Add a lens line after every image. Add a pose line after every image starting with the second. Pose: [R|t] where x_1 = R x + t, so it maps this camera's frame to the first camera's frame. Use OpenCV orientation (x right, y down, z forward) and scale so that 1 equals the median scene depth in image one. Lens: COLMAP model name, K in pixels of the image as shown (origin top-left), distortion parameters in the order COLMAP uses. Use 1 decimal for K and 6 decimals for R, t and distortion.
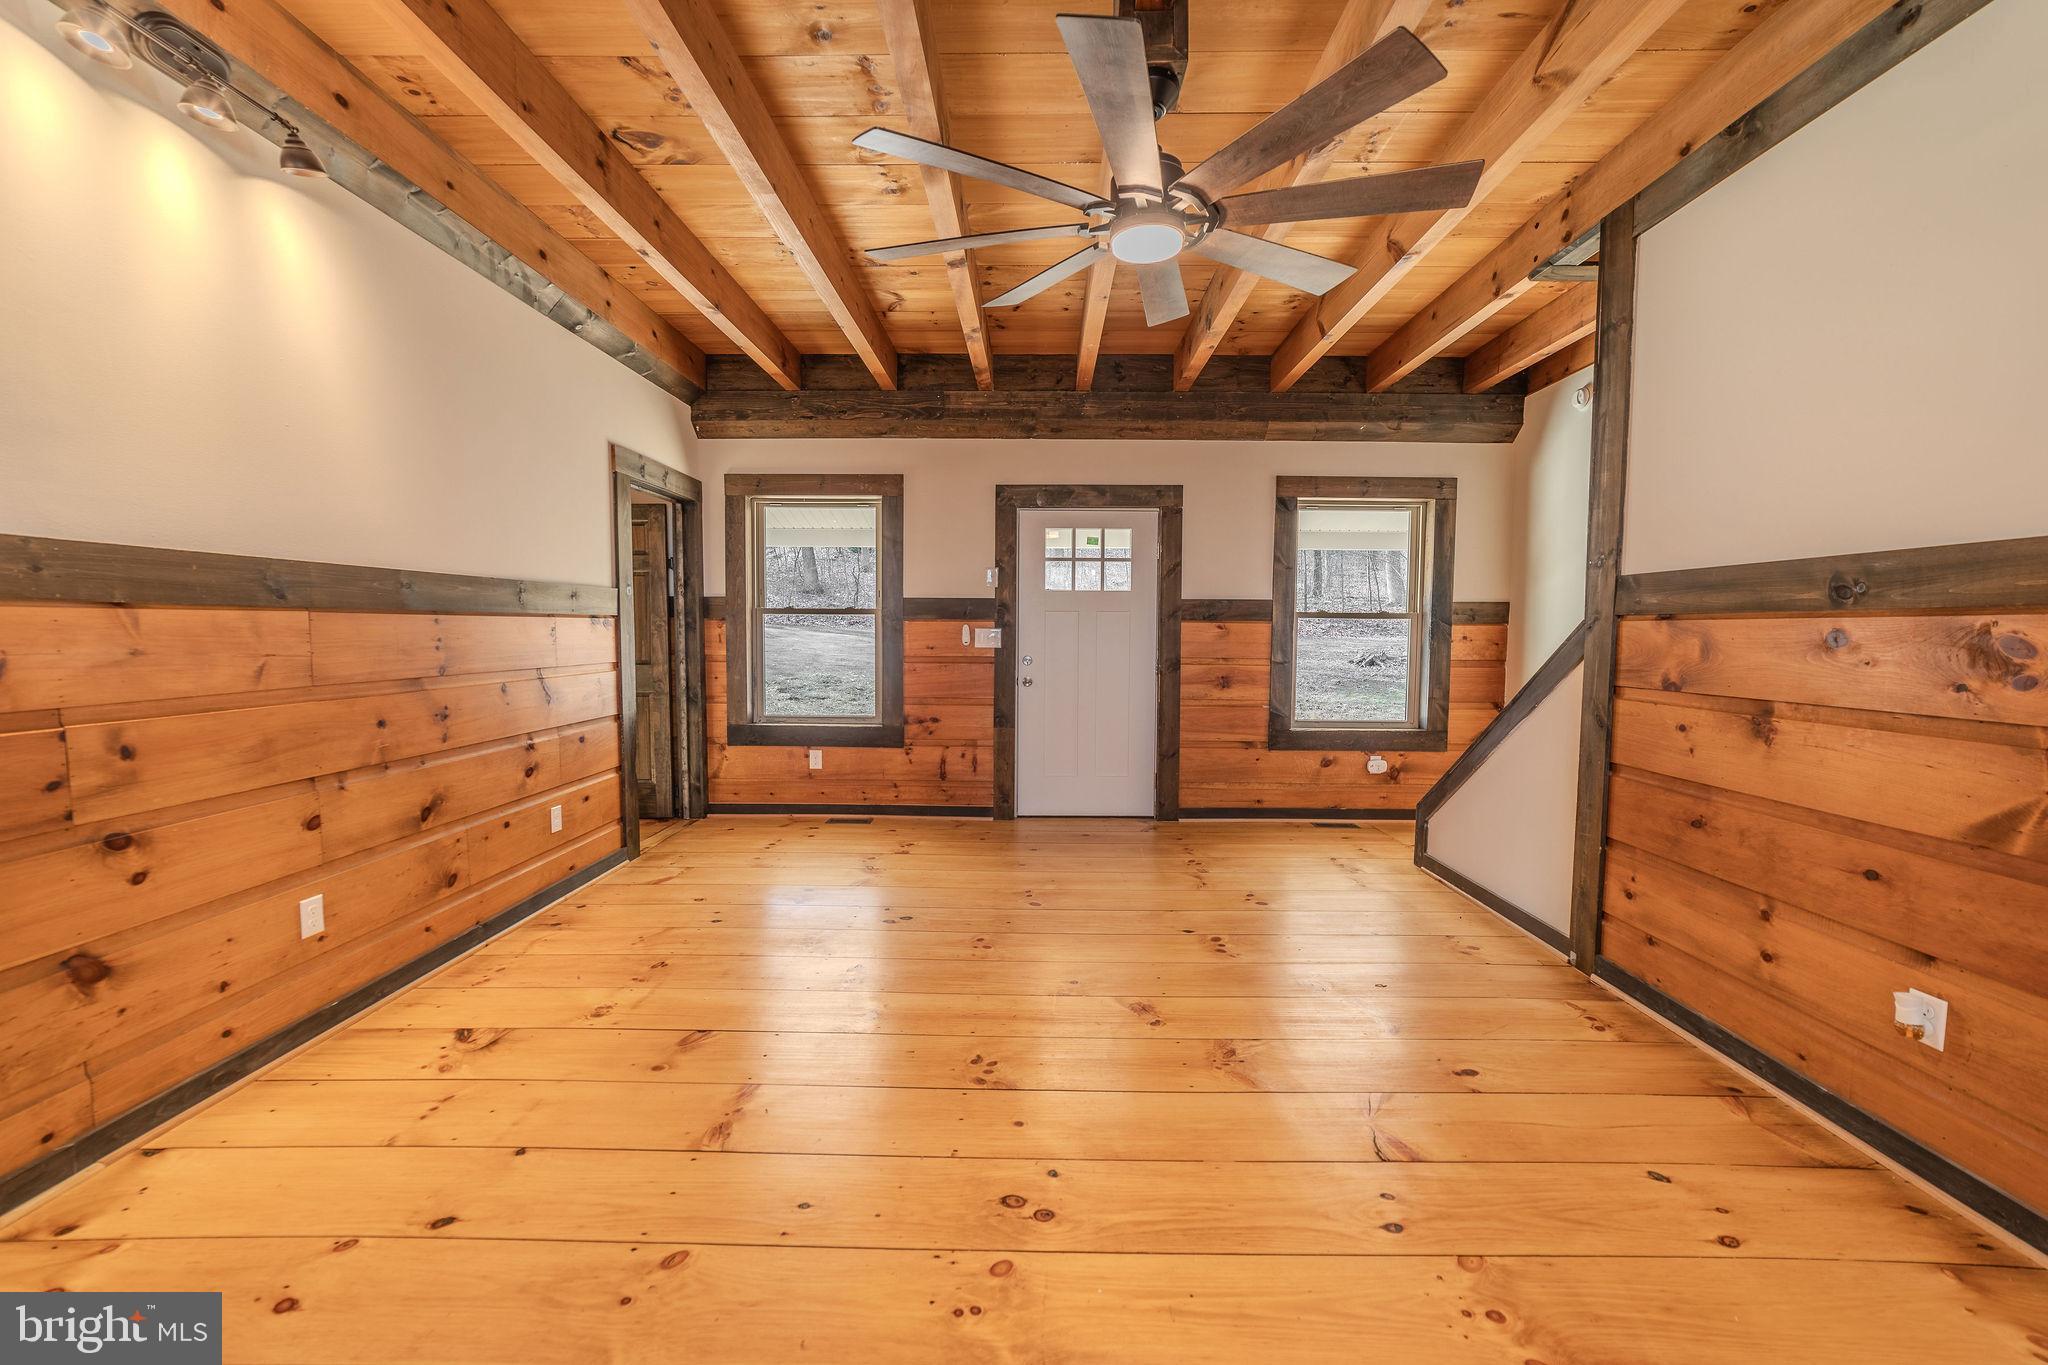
lens RADIAL K [[787.7, 0, 1022.4], [0, 787.7, 680.3], [0, 0, 1]] dist [-0.023146, 0.009113]
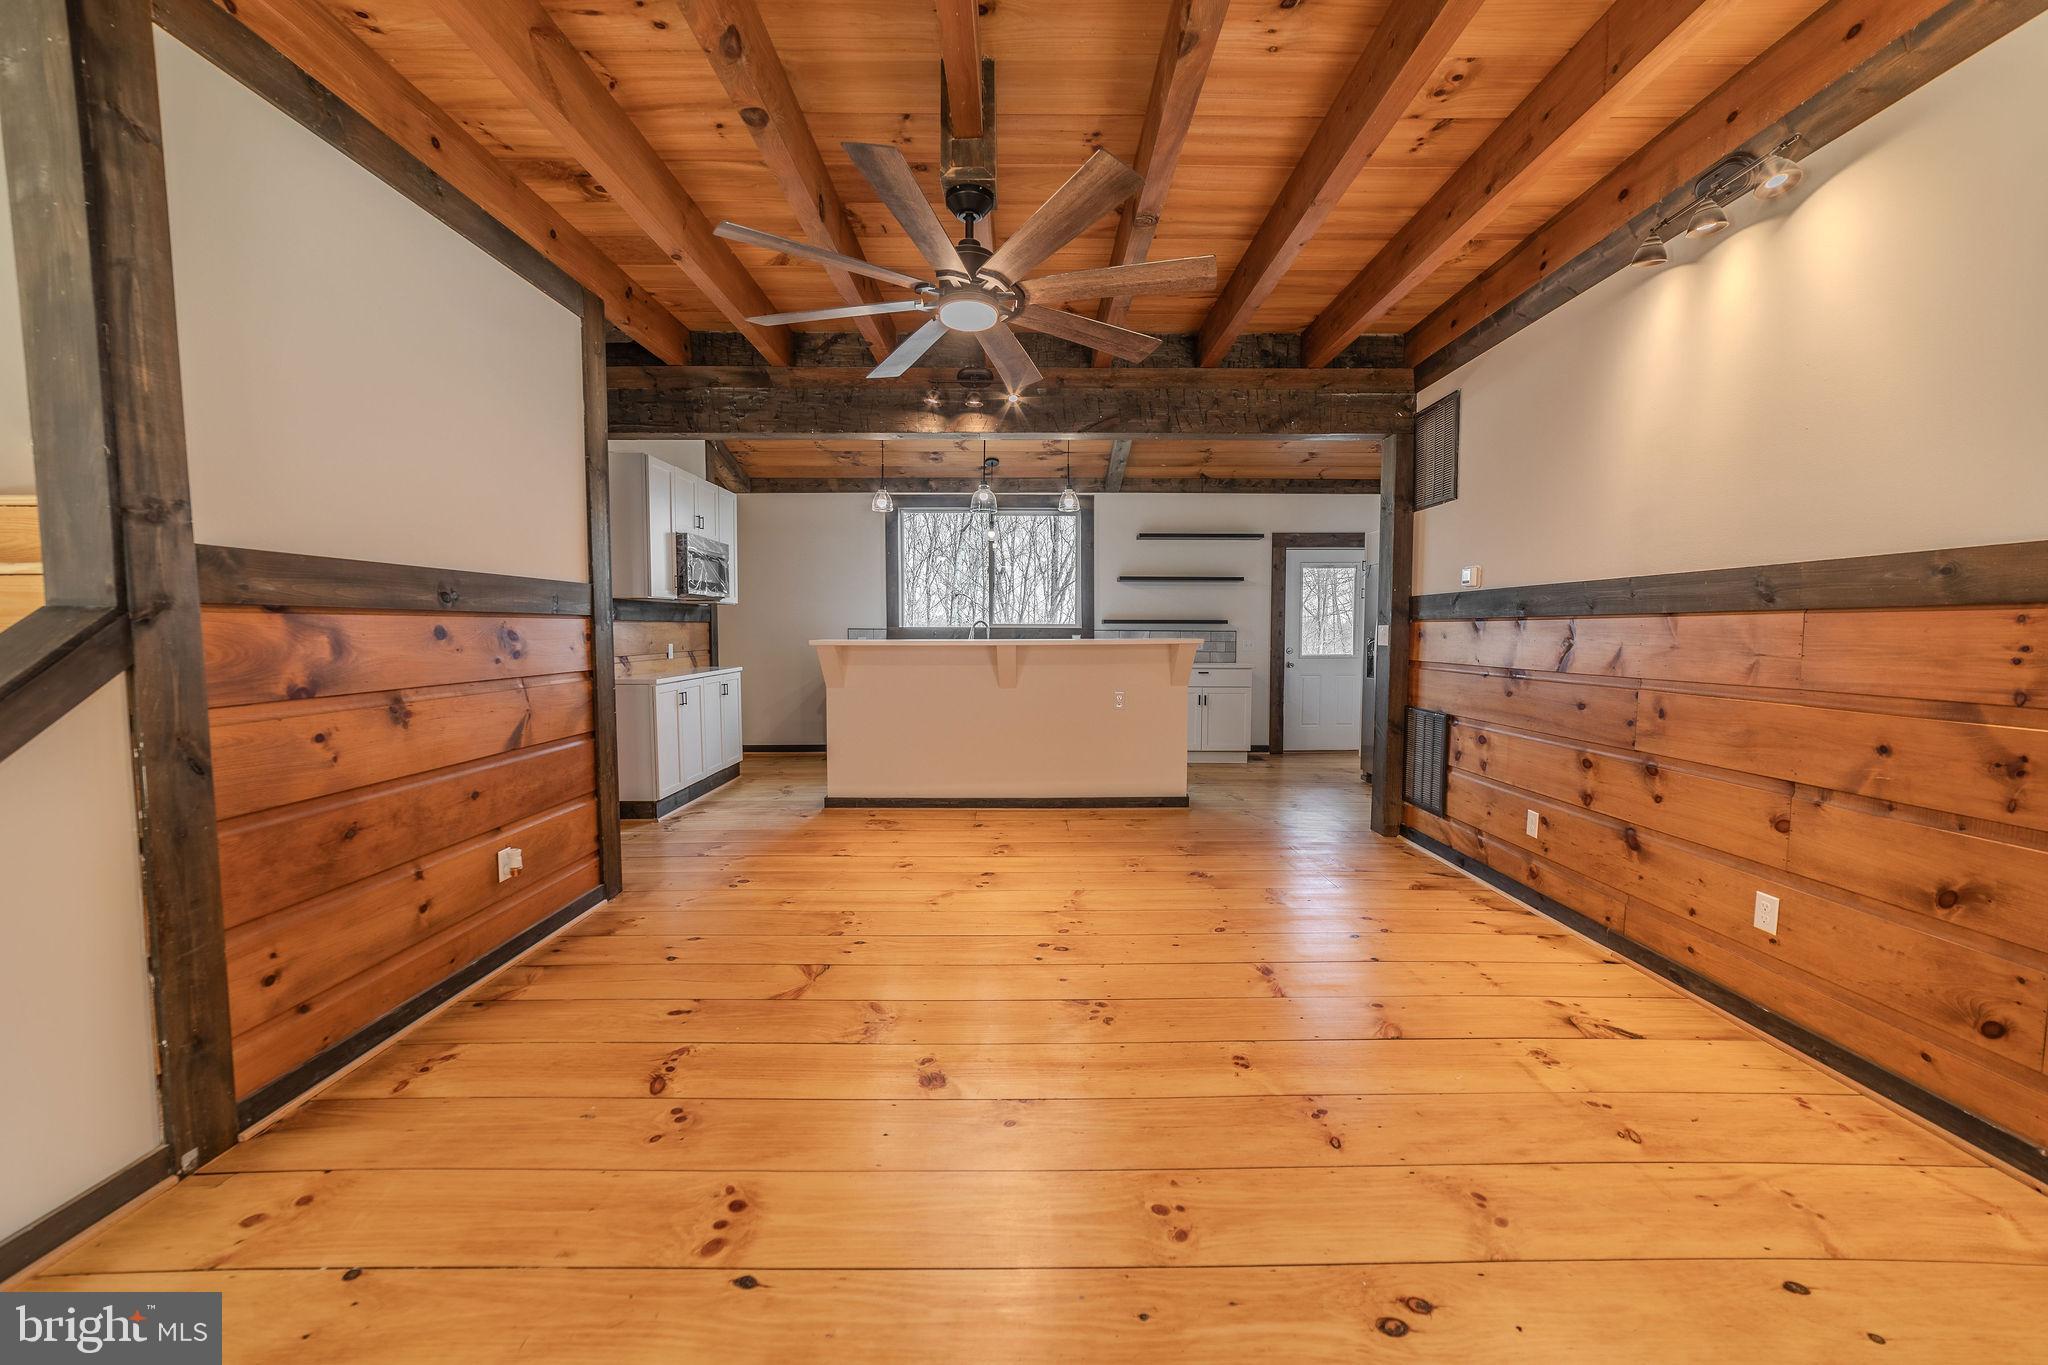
lens RADIAL K [[787.7, 0, 1022.4], [0, 787.7, 680.3], [0, 0, 1]] dist [-0.023146, 0.009113]
pose [[-0.999820, -0.003124, -0.018722, 0.076292], [-0.005550, 0.991374, 0.130947, -0.118540], [0.018152, 0.131028, -0.991213, 1.828287]]
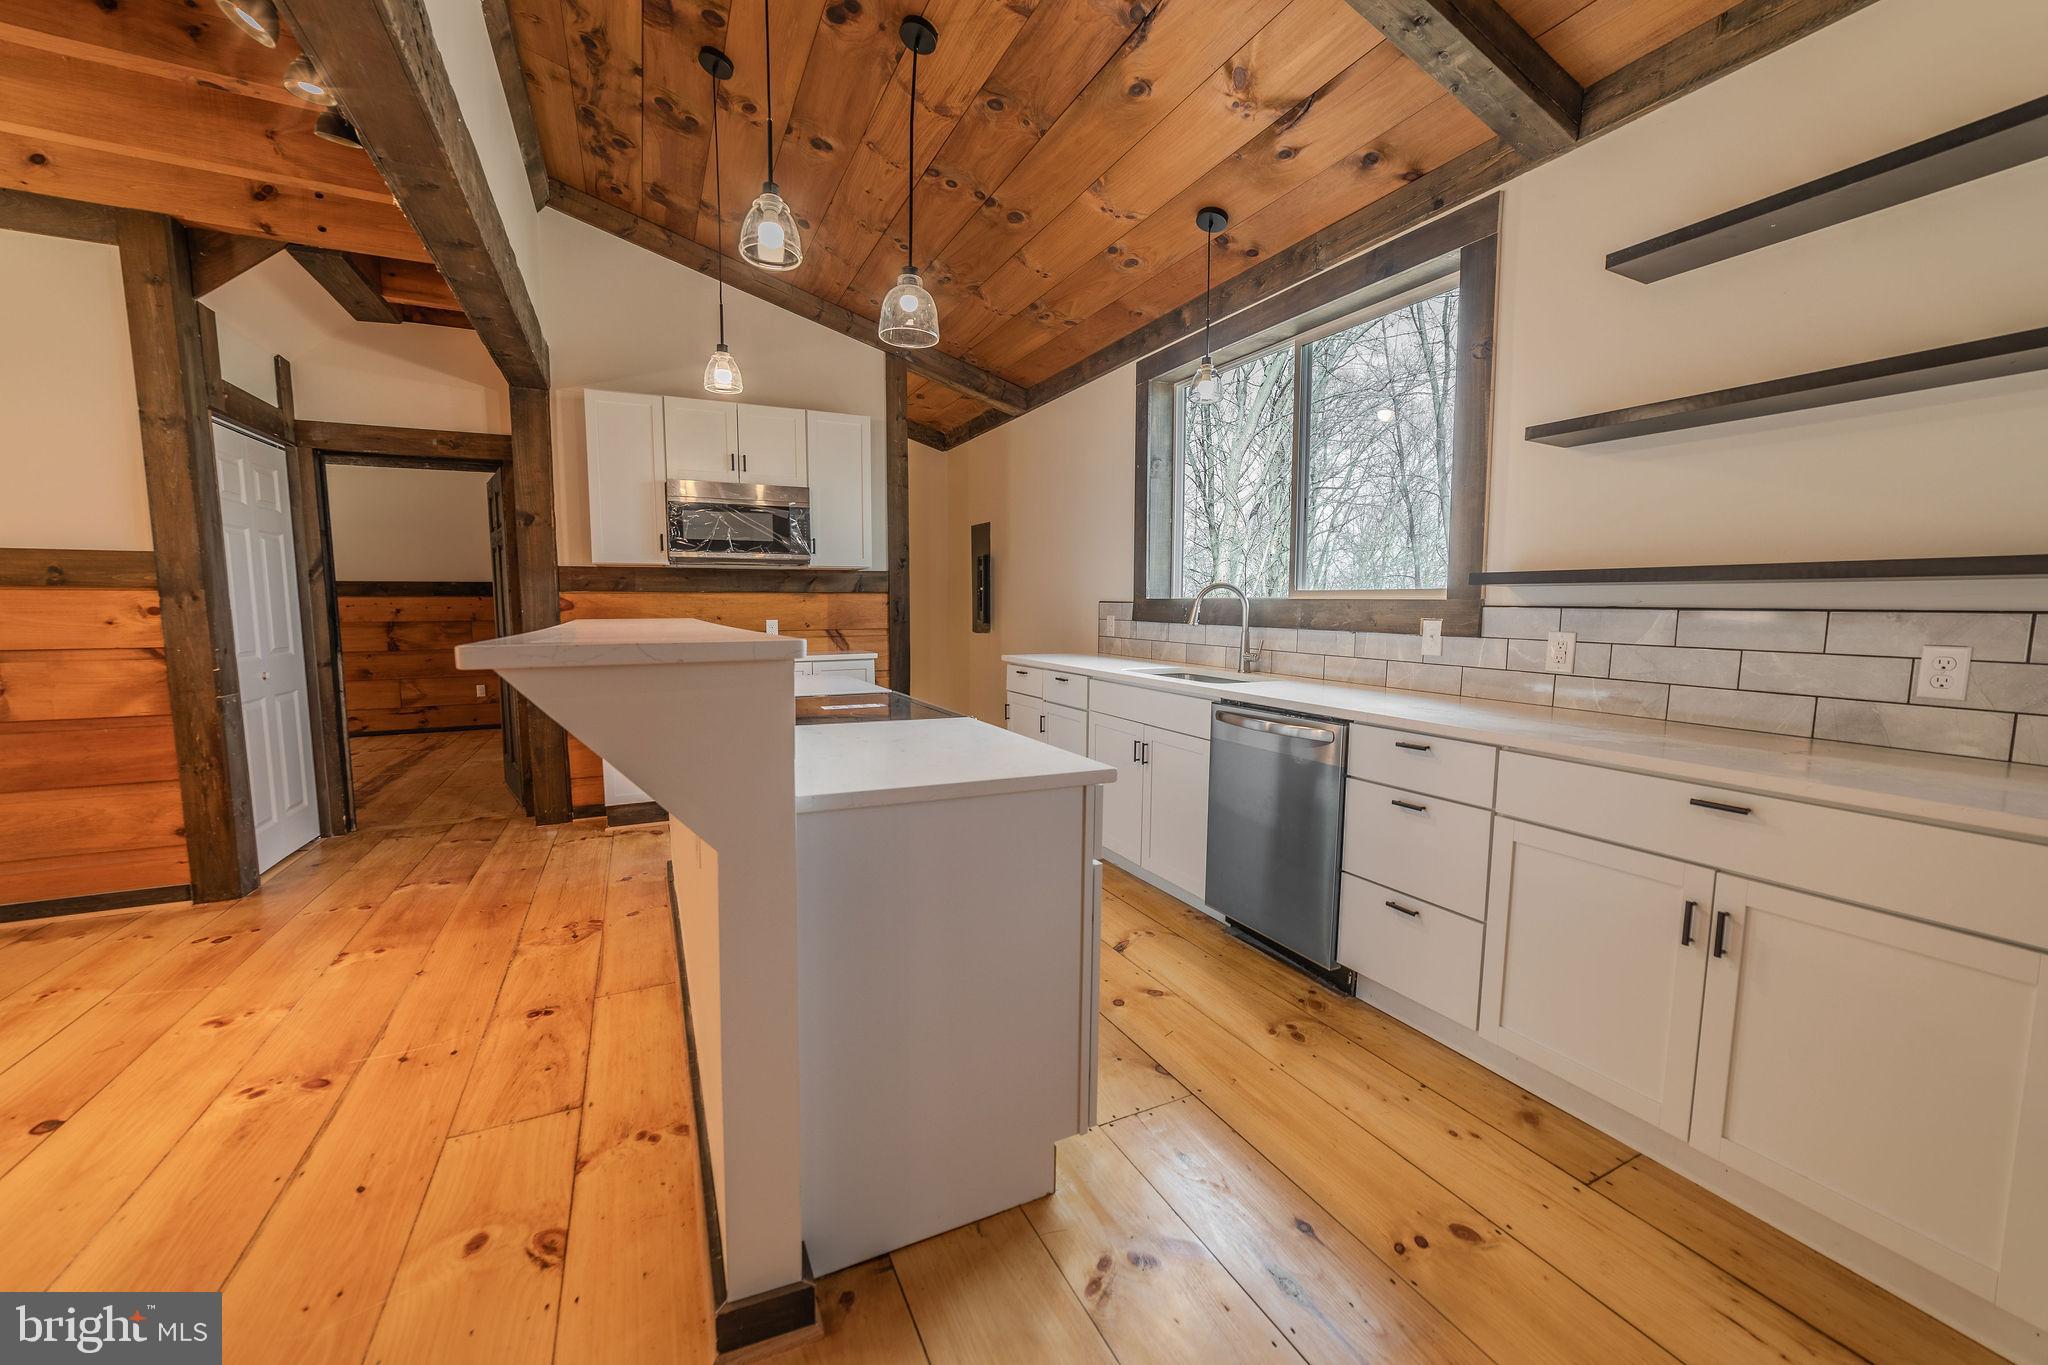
lens RADIAL K [[787.7, 0, 1022.4], [0, 787.7, 680.3], [0, 0, 1]] dist [-0.023146, 0.009113]
pose [[-0.449871, -0.092856, 0.888253, -0.912037], [0.056654, 0.989610, 0.132145, 0.015664], [-0.891295, 0.109771, -0.439937, -0.239069]]
